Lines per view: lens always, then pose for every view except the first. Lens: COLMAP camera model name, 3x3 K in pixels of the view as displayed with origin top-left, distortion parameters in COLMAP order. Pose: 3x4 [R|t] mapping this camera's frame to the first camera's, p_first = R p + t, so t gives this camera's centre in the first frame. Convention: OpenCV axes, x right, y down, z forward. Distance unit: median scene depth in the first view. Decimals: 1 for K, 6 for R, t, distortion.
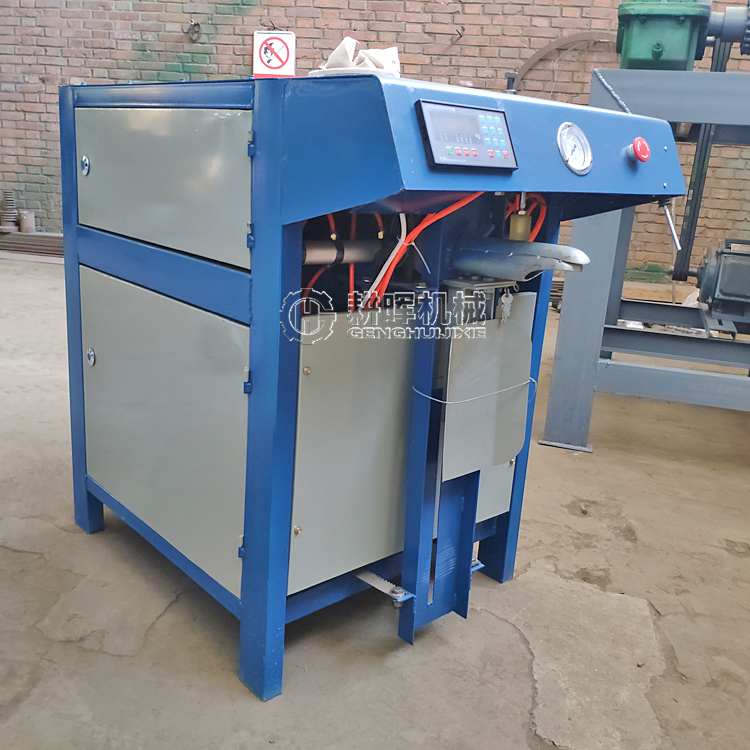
lens RADIAL K [[711.7, 0, 375.0], [0, 711.7, 375.0], [0, 0, 1]] dist [0.003058, -0.006819]
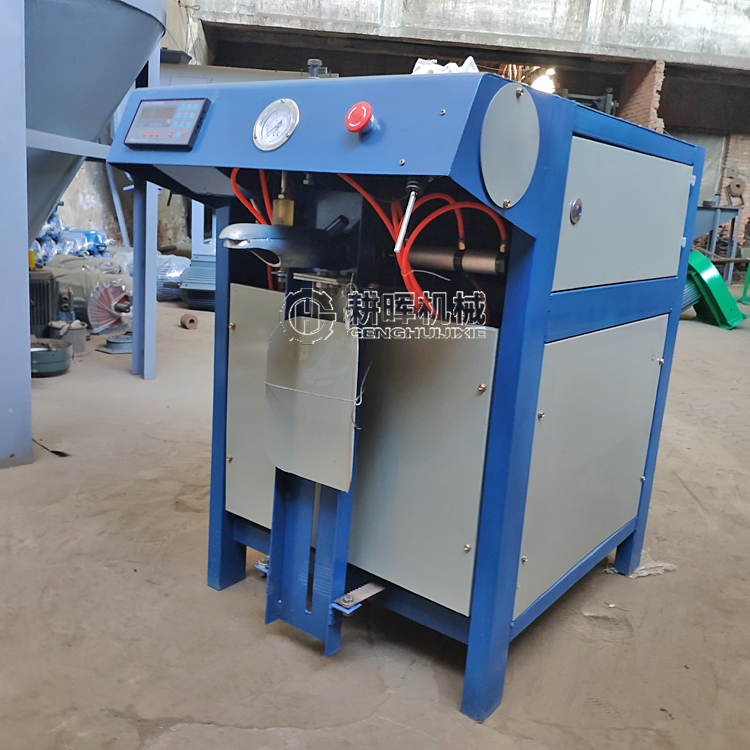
lens RADIAL K [[785.4, 0, 375.0], [0, 785.4, 375.0], [0, 0, 1]] dist [0.006330, -0.043651]
pose [[0.231487, 0.189016, -0.954299, 1.047897], [-0.301523, 0.946577, 0.114346, -0.127561], [0.924931, 0.261274, 0.276113, 0.714448]]
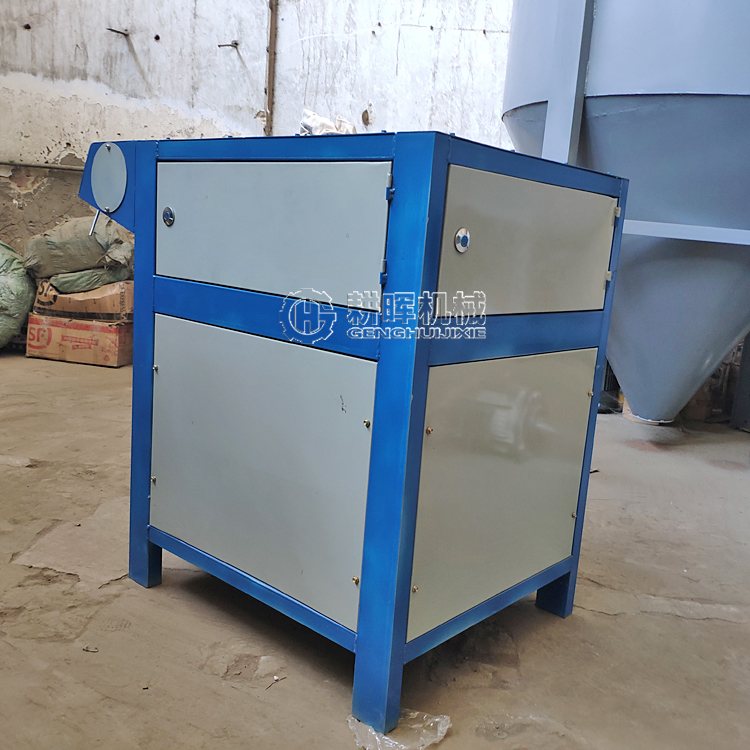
lens RADIAL K [[785.4, 0, 375.0], [0, 785.4, 375.0], [0, 0, 1]] dist [0.006330, -0.043651]
pose [[-0.982943, -0.088884, -0.161002, 0.067176], [-0.148594, 0.899665, 0.410514, -0.591568], [0.108360, 0.427437, -0.897528, 2.337403]]
